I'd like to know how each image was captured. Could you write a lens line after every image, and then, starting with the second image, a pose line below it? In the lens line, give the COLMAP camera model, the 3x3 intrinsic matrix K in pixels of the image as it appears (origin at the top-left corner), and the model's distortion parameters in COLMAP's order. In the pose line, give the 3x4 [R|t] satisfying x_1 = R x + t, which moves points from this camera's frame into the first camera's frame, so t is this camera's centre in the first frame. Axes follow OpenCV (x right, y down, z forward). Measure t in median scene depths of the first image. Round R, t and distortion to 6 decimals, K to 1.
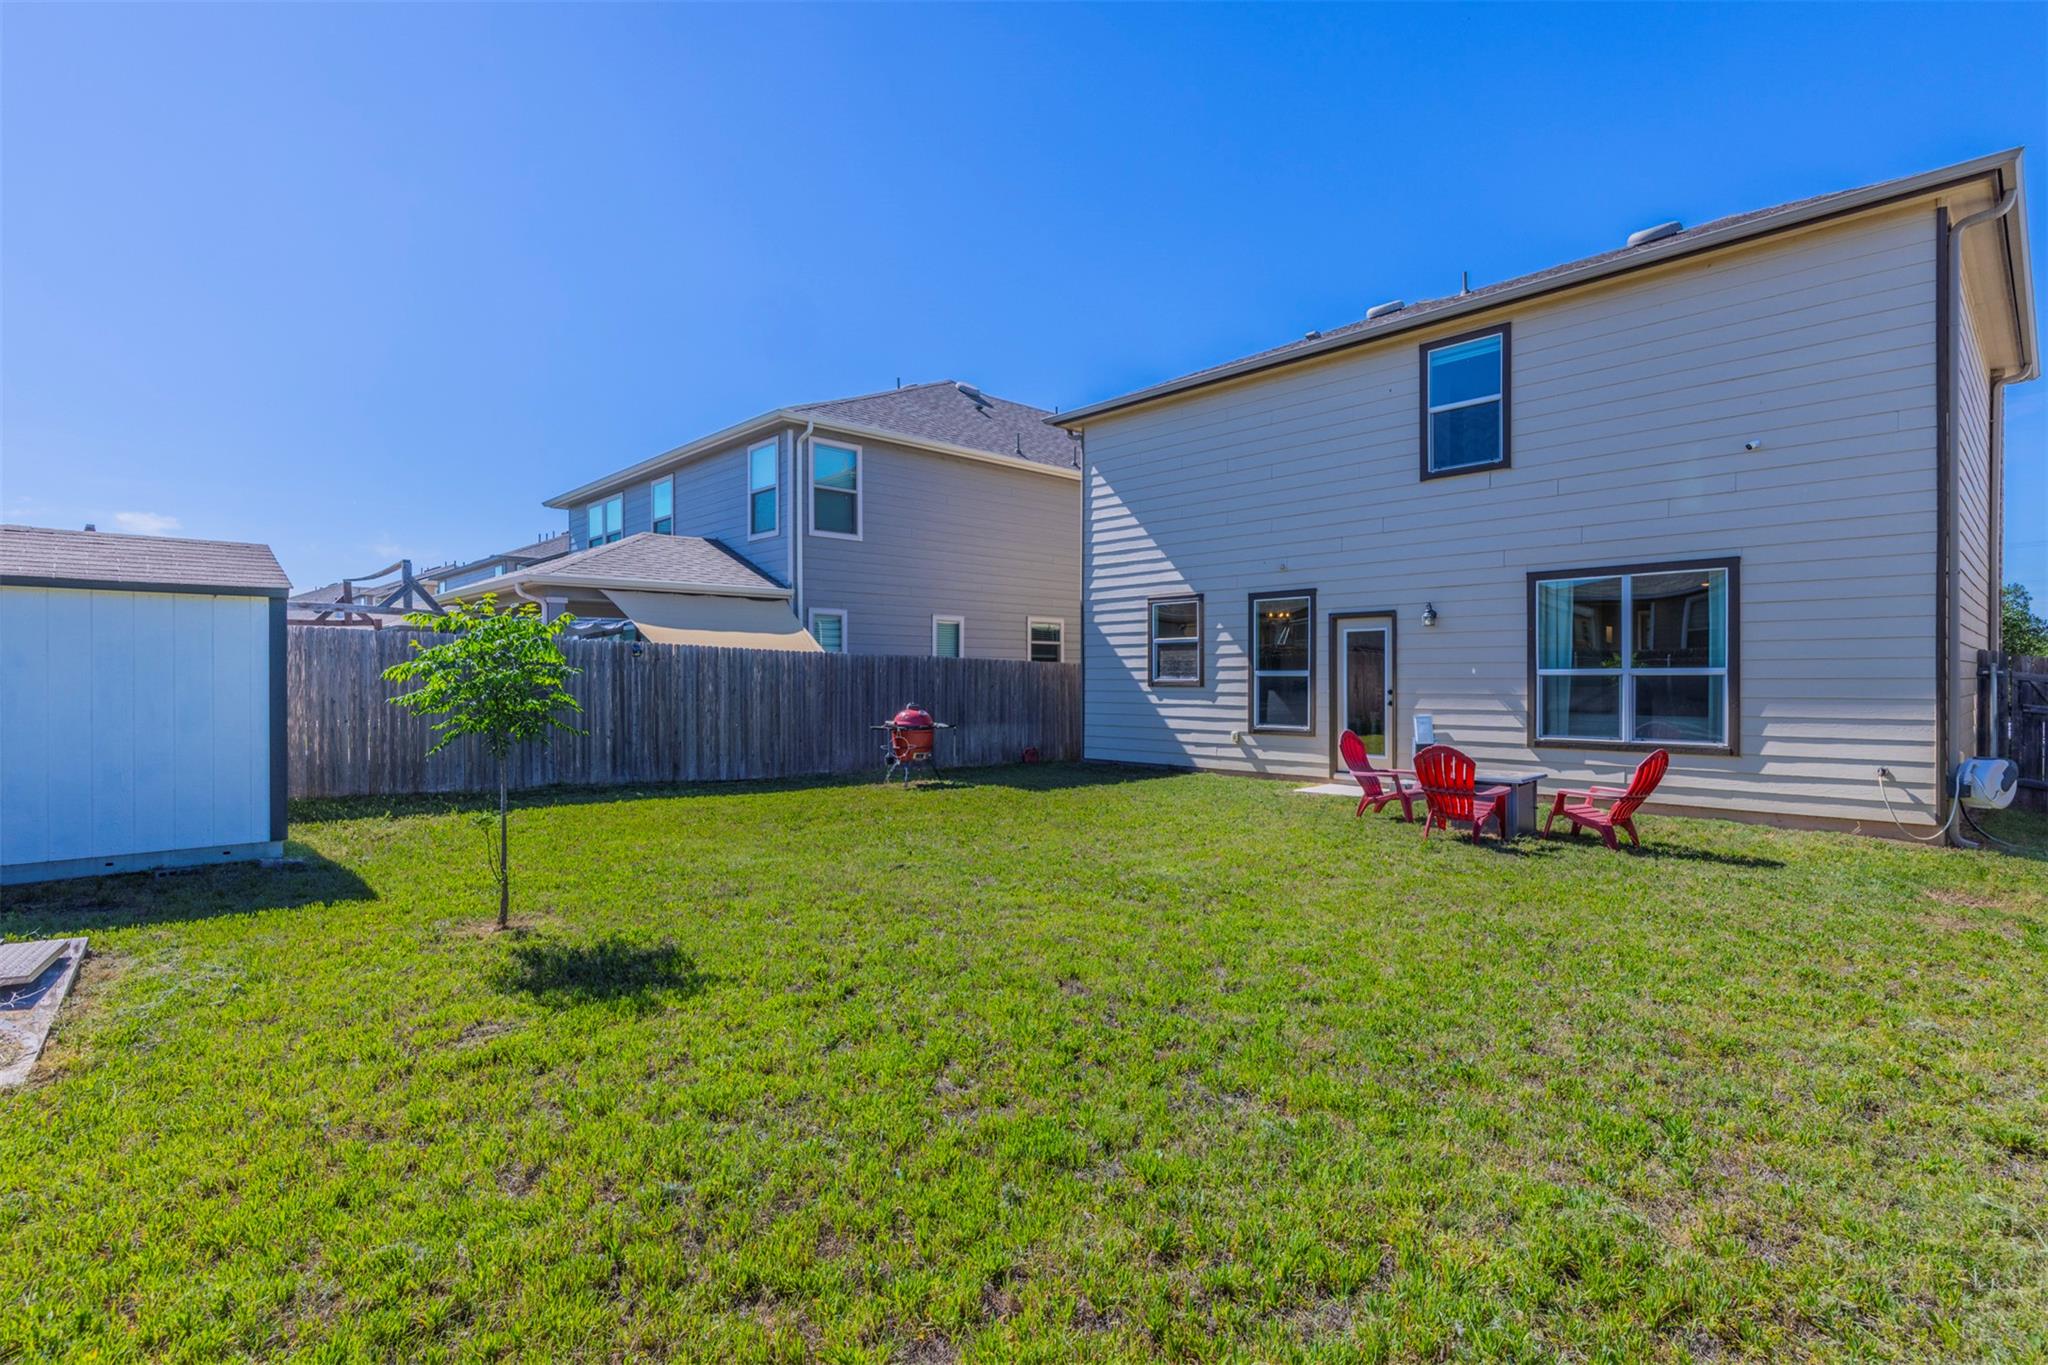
lens RADIAL K [[990.8, 0, 1026.5], [0, 990.8, 682.3], [0, 0, 1]] dist [-0.000274, -0.000049]
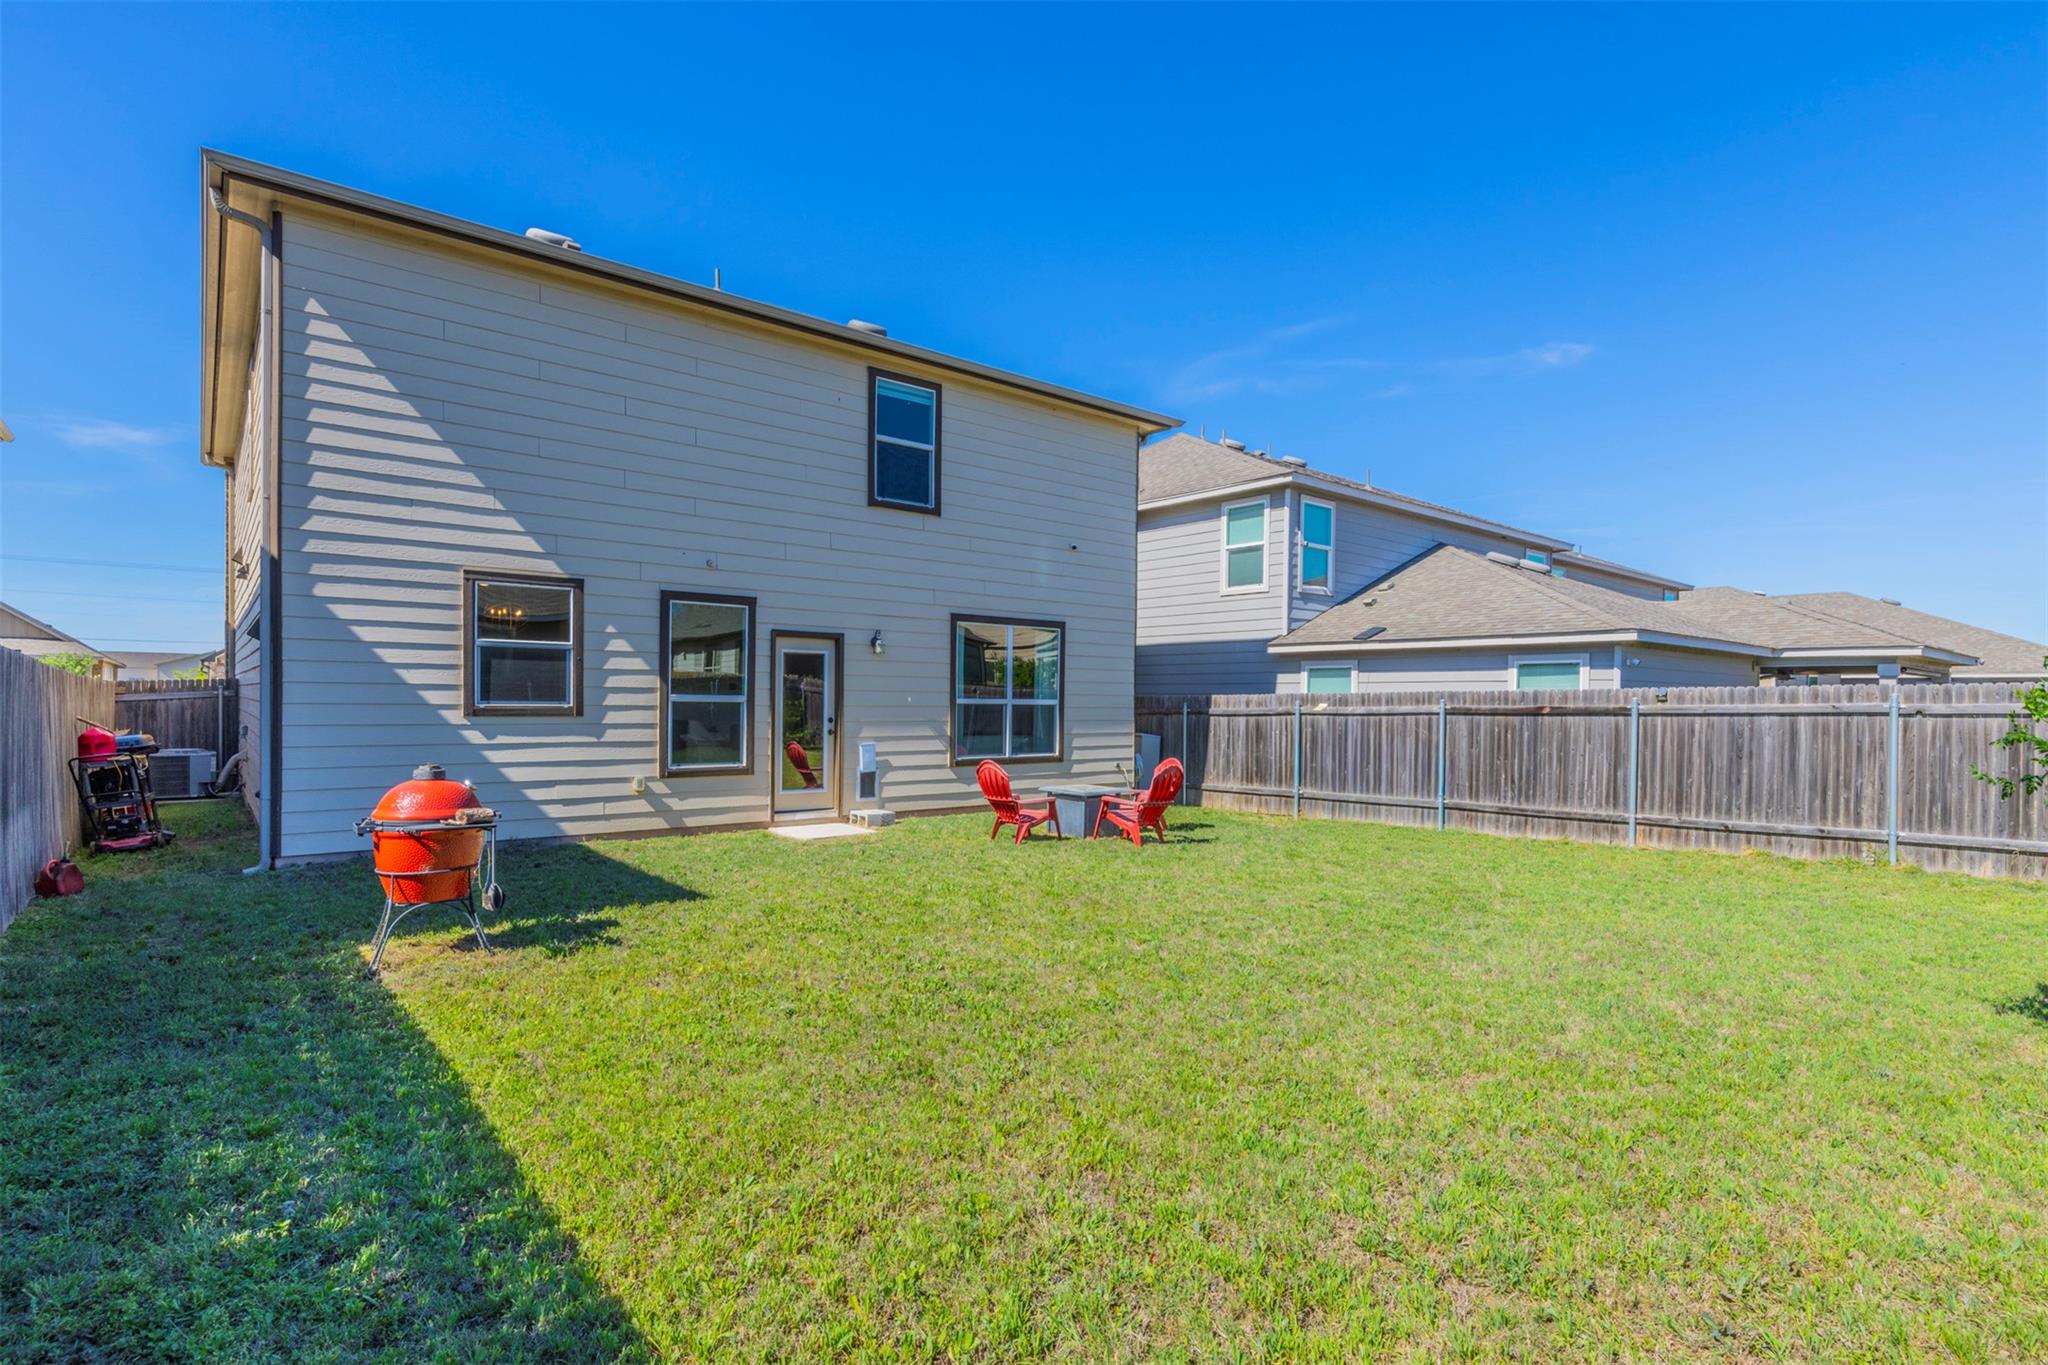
lens RADIAL K [[990.8, 0, 1030.7], [0, 990.8, 712.3], [0, 0, 1]] dist [-0.000274, -0.000049]
pose [[0.062418, -0.011566, 0.997983, -0.508180], [-0.010091, 0.999874, 0.012219, -0.010000], [-0.997999, -0.010834, 0.062293, 0.685142]]
